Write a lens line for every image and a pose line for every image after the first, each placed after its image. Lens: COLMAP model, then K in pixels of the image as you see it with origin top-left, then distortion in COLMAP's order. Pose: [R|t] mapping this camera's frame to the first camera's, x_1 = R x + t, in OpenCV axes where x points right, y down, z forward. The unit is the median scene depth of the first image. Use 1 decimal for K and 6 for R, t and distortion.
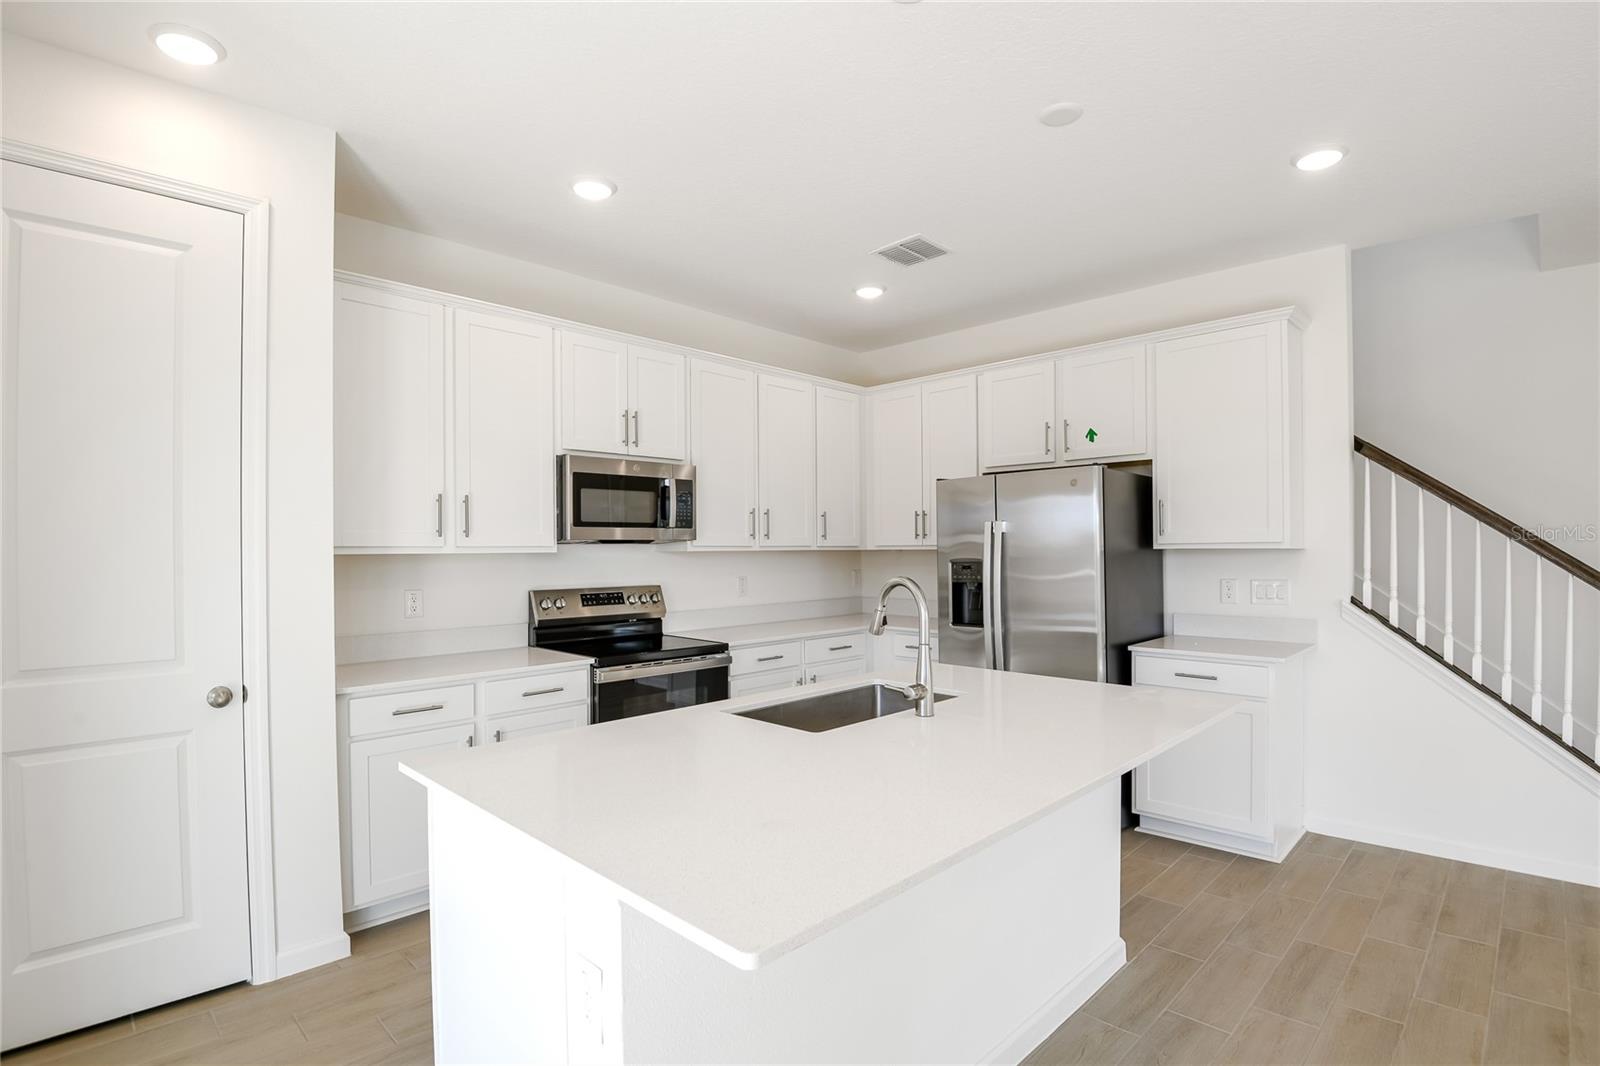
lens RADIAL K [[787.3, 0, 799.4], [0, 787.3, 547.5], [0, 0, 1]] dist [-0.020534, -0.000264]
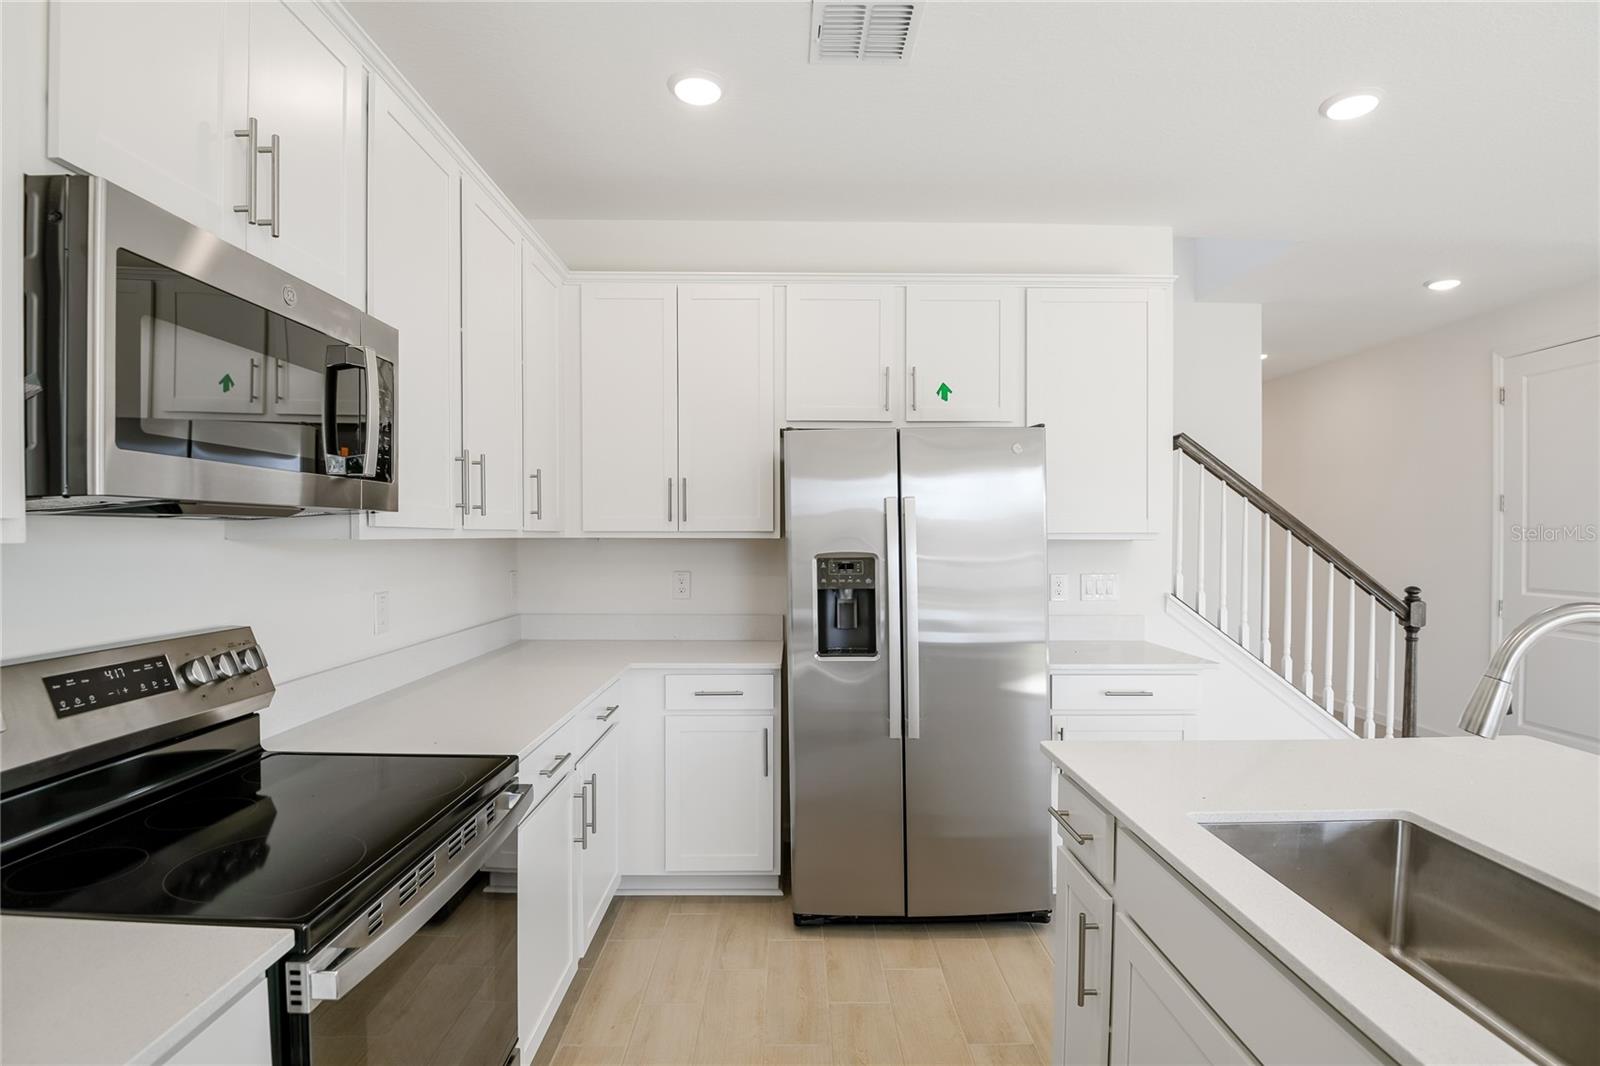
lens RADIAL K [[769.1, 0, 799.2], [0, 769.1, 543.9], [0, 0, 1]] dist [-0.001823, -0.027445]
pose [[0.708843, 0.000733, 0.705365, -0.270998], [-0.007772, 0.999947, 0.006772, 0.002649], [-0.705323, -0.010283, 0.708811, 0.580862]]
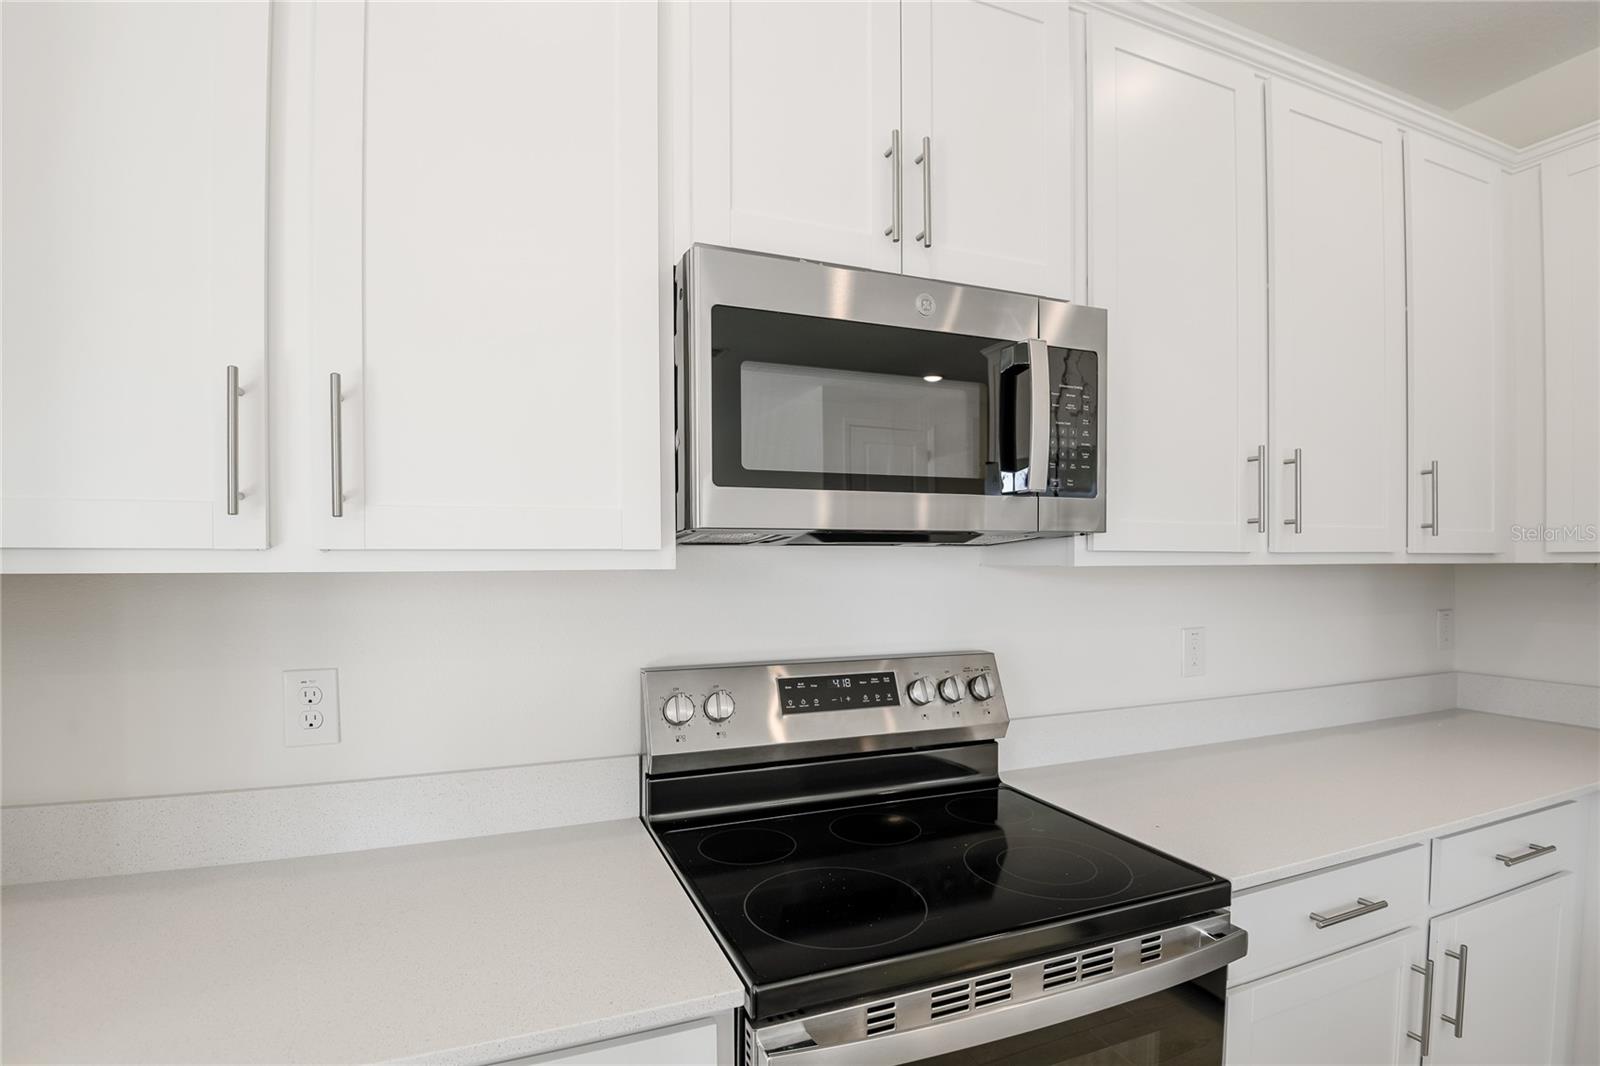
lens RADIAL K [[777.9, 0, 798.4], [0, 777.9, 570.8], [0, 0, 1]] dist [-0.001132, -0.020694]
pose [[0.918520, 0.009325, -0.395265, -0.122680], [-0.002627, 0.999844, 0.017485, 0.001125], [0.395366, -0.015022, 0.918401, 0.656736]]
